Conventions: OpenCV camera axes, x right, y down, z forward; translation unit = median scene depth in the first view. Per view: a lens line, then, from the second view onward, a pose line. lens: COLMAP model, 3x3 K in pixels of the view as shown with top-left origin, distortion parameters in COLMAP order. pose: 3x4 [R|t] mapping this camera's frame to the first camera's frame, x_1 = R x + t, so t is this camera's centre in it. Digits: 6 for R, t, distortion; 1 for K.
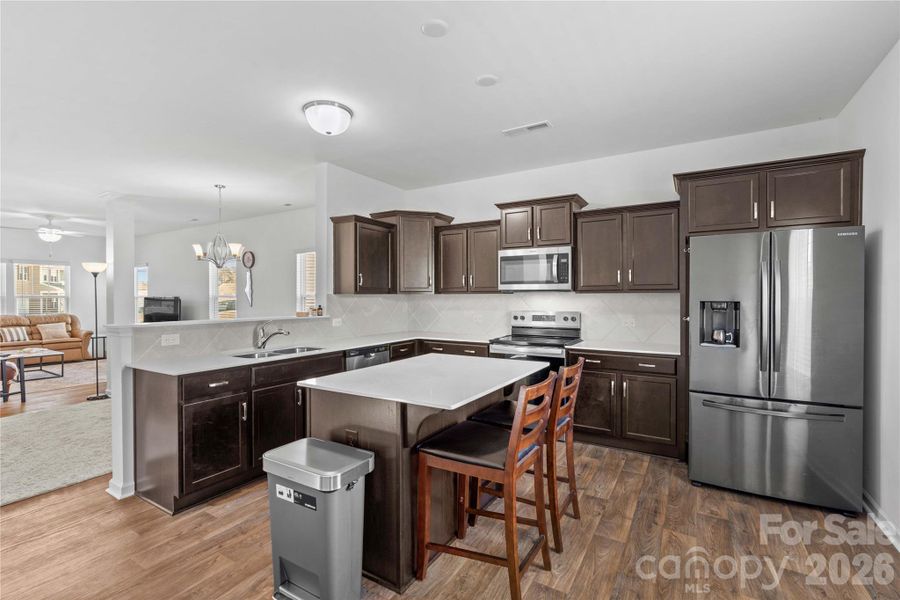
lens RADIAL K [[409.7, 0, 450.0], [0, 409.7, 300.0], [0, 0, 1]] dist [-0.002052, 0.000270]
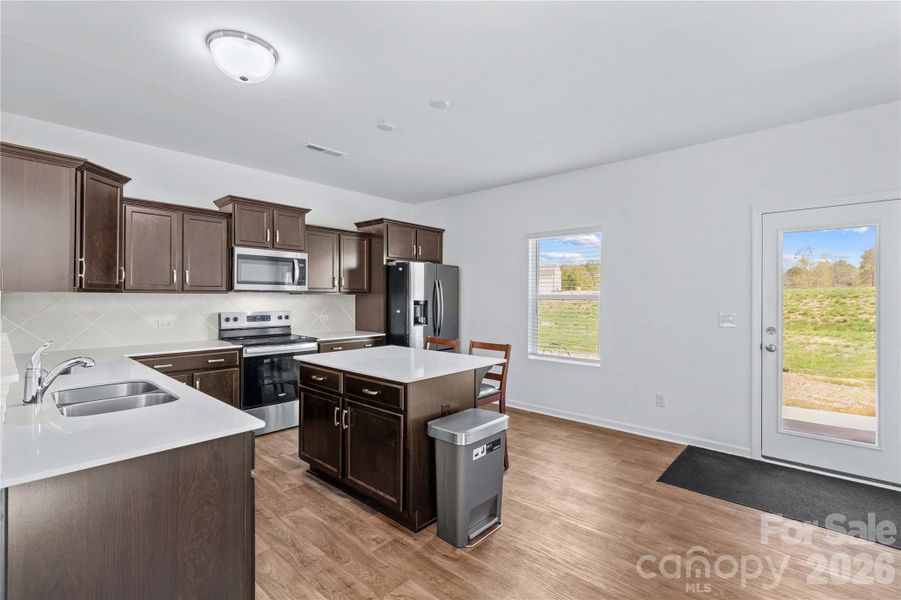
lens RADIAL K [[410.1, 0, 450.5], [0, 410.1, 300.0], [0, 0, 1]] dist [-0.002052, 0.000270]
pose [[0.186044, -0.003401, 0.982536, -0.663551], [0.002803, 0.999992, 0.002930, -0.002528], [-0.982537, 0.002209, 0.186052, 0.337558]]
